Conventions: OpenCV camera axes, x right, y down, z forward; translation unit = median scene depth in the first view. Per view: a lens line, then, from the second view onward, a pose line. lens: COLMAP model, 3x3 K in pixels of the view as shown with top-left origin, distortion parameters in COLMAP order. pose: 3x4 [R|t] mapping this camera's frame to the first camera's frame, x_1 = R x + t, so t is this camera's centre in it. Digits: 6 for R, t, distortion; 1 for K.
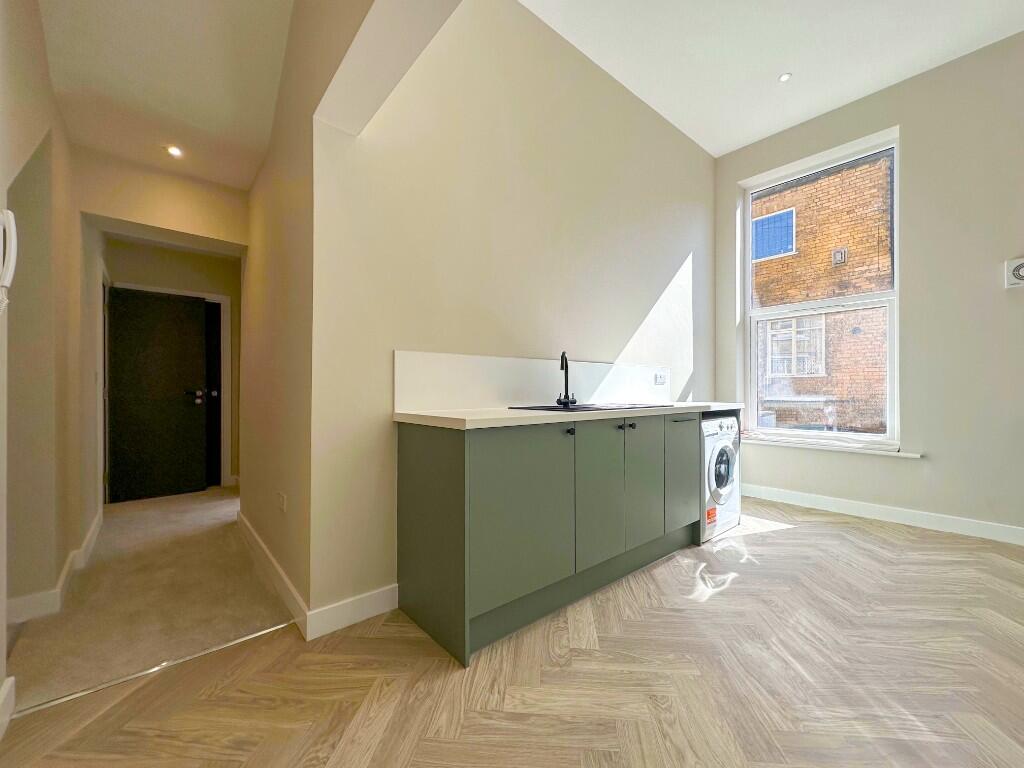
lens RADIAL K [[417.6, 0, 516.0], [0, 417.6, 388.4], [0, 0, 1]] dist [0.001378, 0.000749]
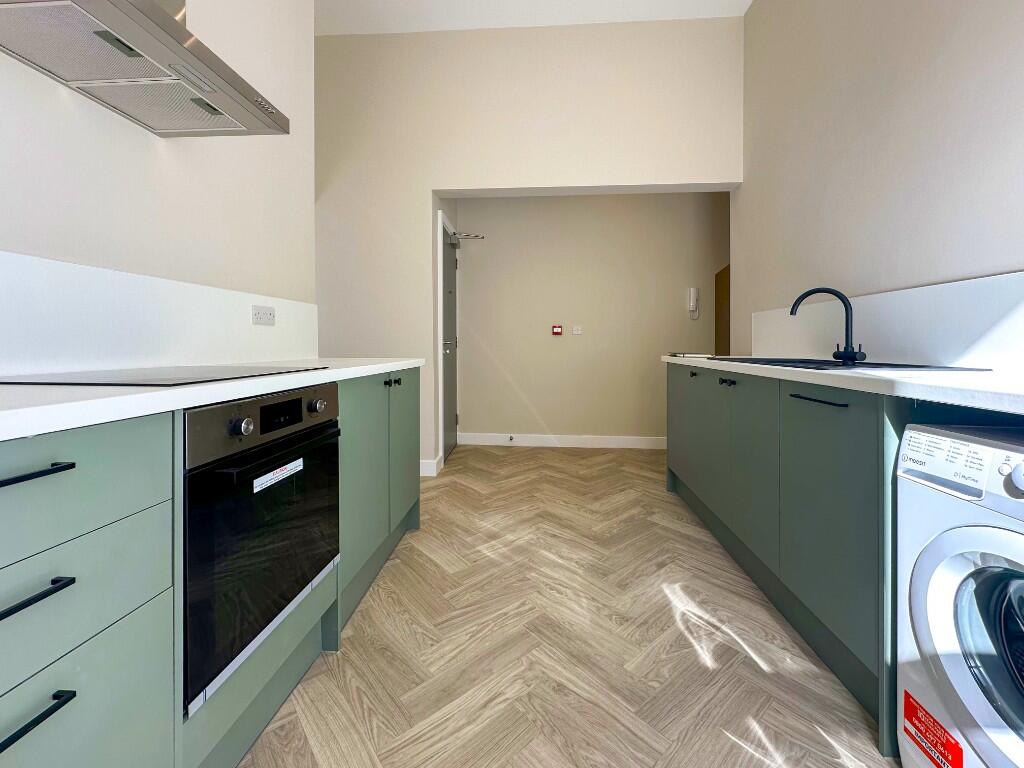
lens RADIAL K [[417.6, 0, 512.8], [0, 417.6, 383.2], [0, 0, 1]] dist [0.001378, 0.000749]
pose [[-0.713158, 0.059033, -0.698513, 1.435097], [0.001130, 0.996543, 0.083067, 0.027095], [0.701002, 0.058451, -0.710760, 1.584485]]
